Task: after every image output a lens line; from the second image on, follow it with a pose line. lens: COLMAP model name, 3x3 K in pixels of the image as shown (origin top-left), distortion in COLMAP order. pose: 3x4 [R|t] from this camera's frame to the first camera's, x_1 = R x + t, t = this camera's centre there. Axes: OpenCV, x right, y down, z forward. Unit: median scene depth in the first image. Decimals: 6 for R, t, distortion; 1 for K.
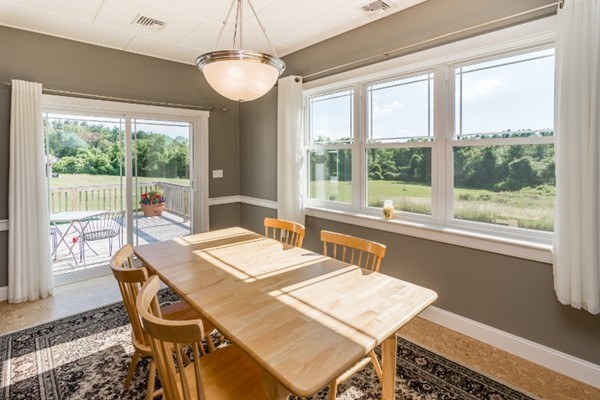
lens RADIAL K [[303.5, 0, 299.6], [0, 303.5, 158.5], [0, 0, 1]] dist [-0.002276, -0.000350]
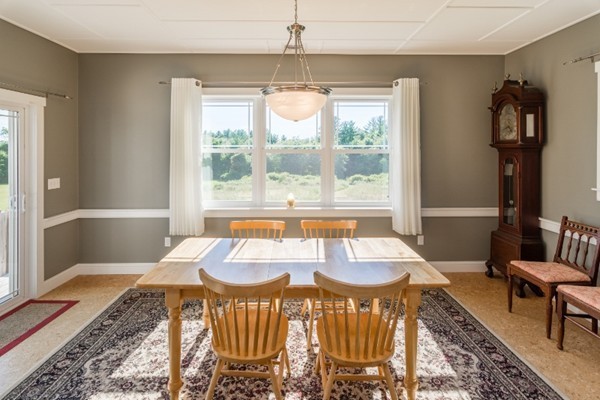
lens RADIAL K [[298.0, 0, 297.4], [0, 298.0, 150.9], [0, 0, 1]] dist [0.003513, 0.000560]
pose [[0.666068, 0.004950, 0.745875, -0.427941], [0.000142, 0.999977, -0.006763, -0.024613], [-0.745891, 0.004610, 0.666052, 0.082138]]
